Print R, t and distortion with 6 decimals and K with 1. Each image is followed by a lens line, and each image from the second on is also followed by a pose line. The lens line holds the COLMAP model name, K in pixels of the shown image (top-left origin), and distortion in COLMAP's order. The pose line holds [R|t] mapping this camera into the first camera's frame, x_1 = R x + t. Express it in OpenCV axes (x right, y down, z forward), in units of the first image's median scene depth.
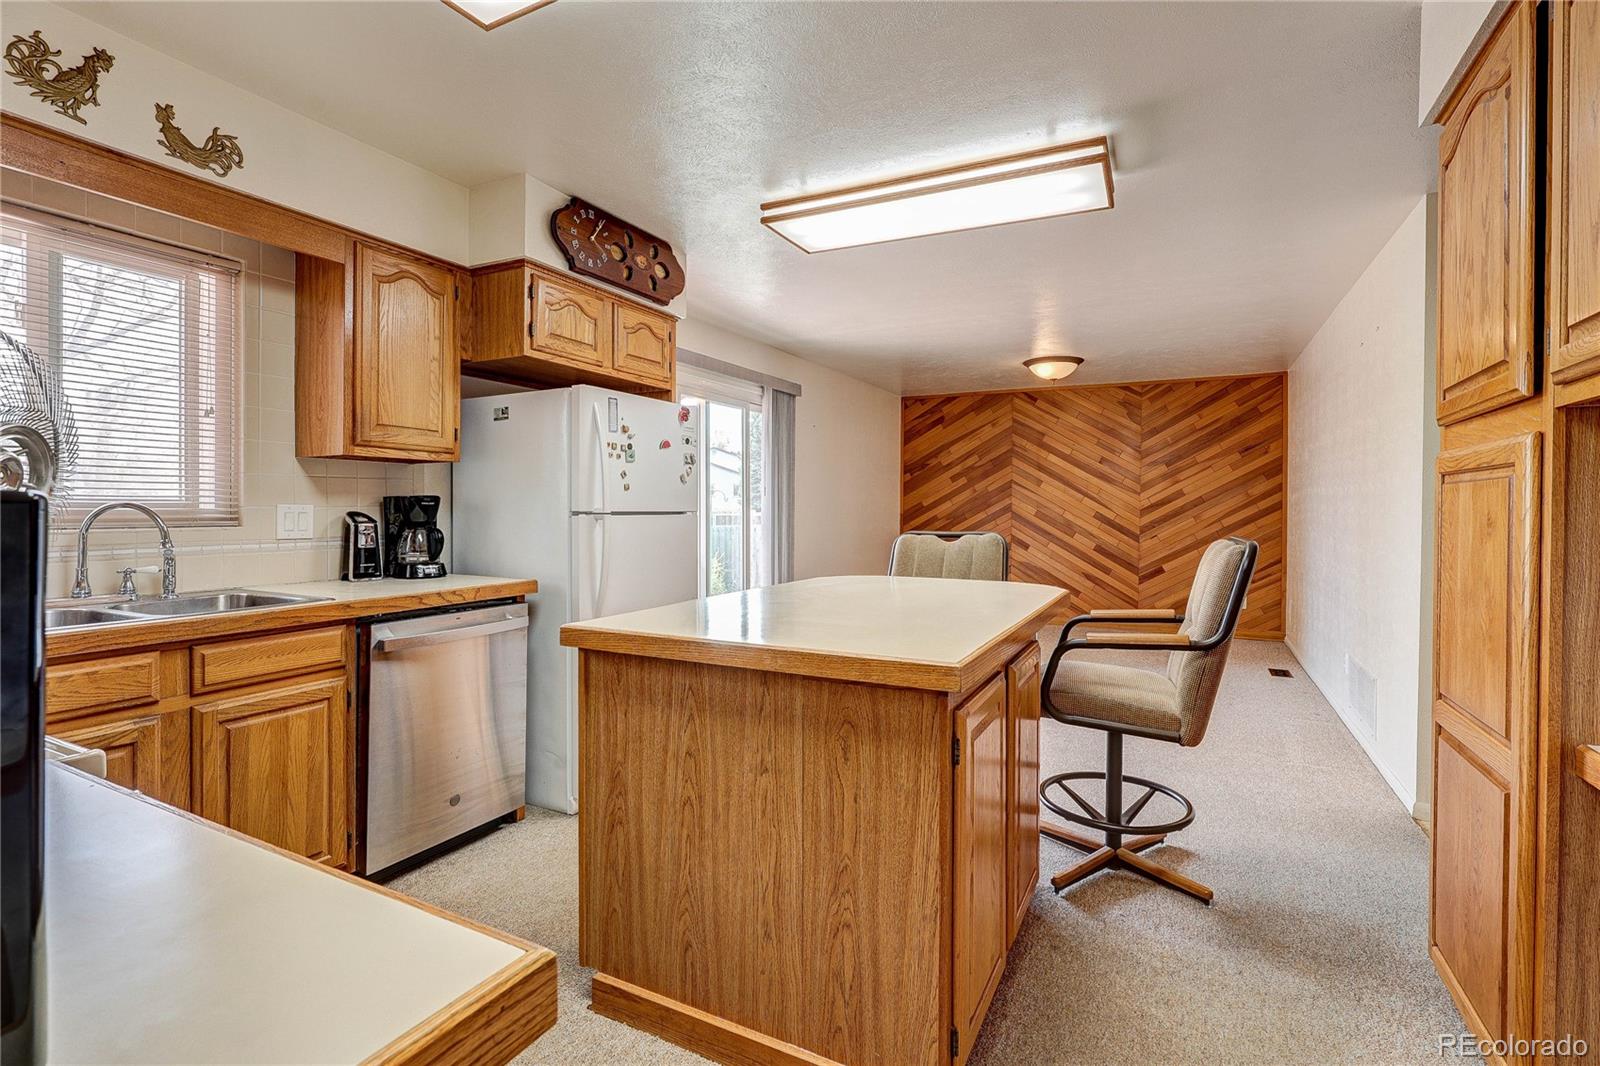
lens RADIAL K [[738.0, 0, 806.2], [0, 738.0, 509.4], [0, 0, 1]] dist [-0.003041, 0.000183]
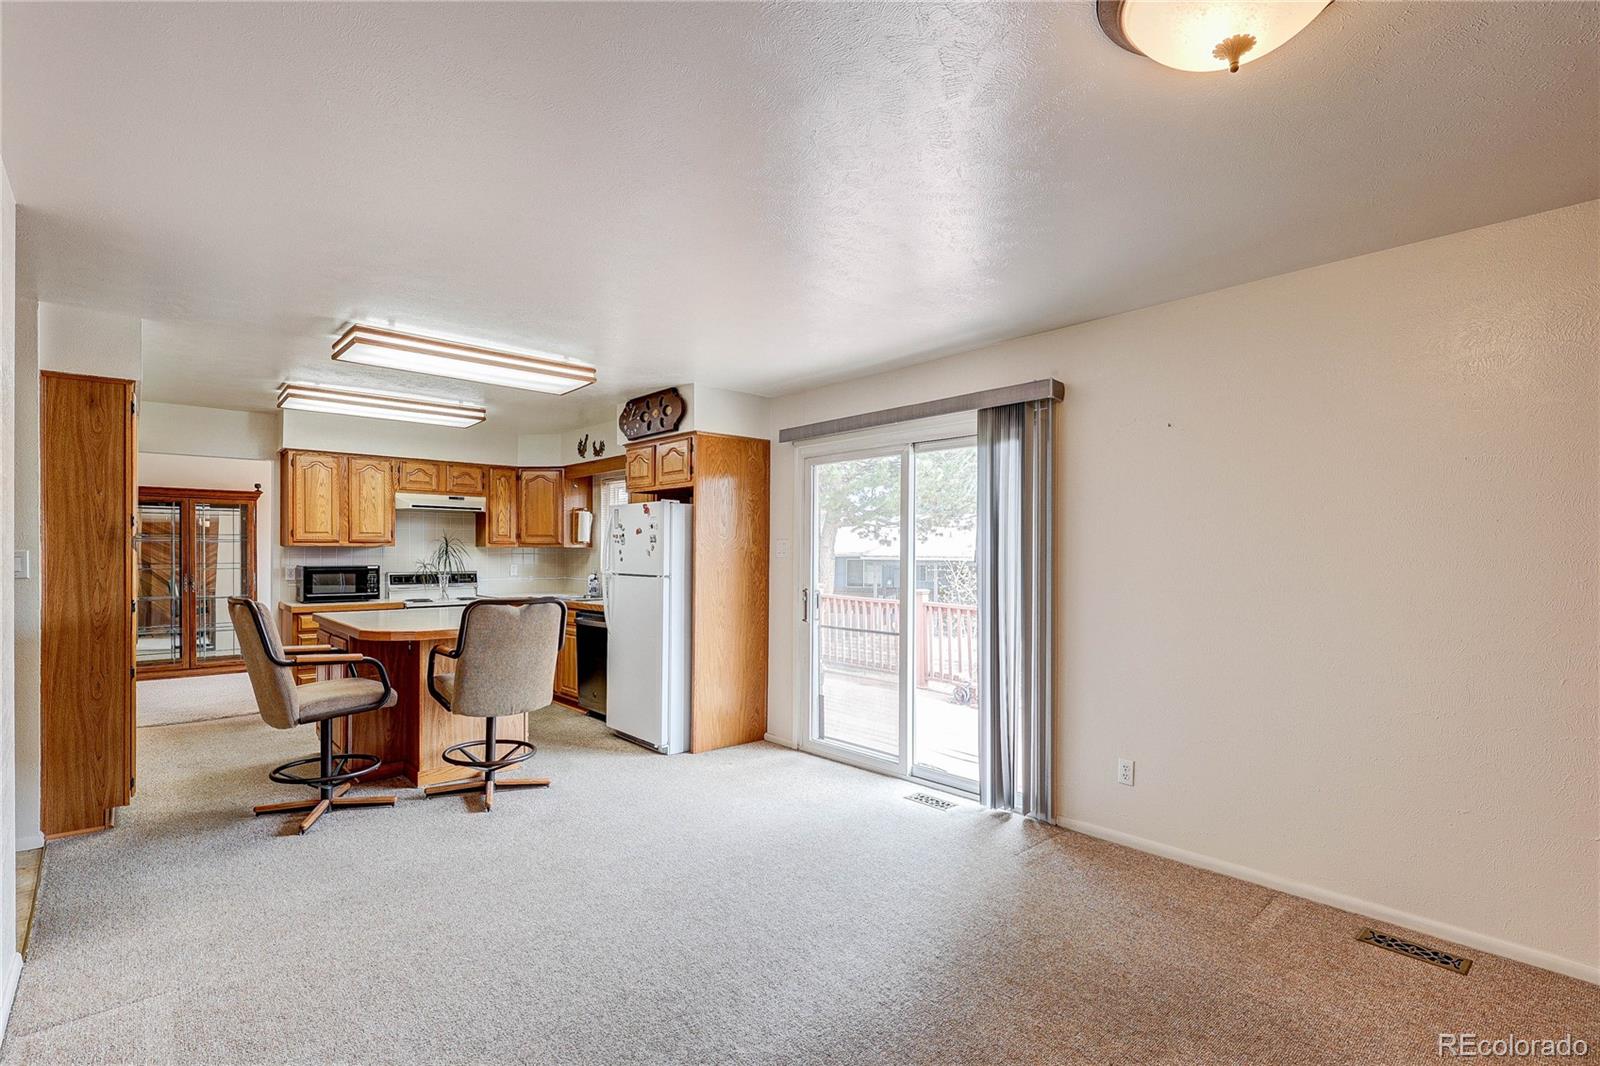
lens RADIAL K [[738.0, 0, 803.1], [0, 738.0, 546.2], [0, 0, 1]] dist [-0.003041, 0.000183]
pose [[-0.346657, -0.019954, -0.937780, 0.422461], [-0.015586, 0.999758, -0.015511, -0.014018], [0.937863, 0.009239, -0.346884, 0.690320]]
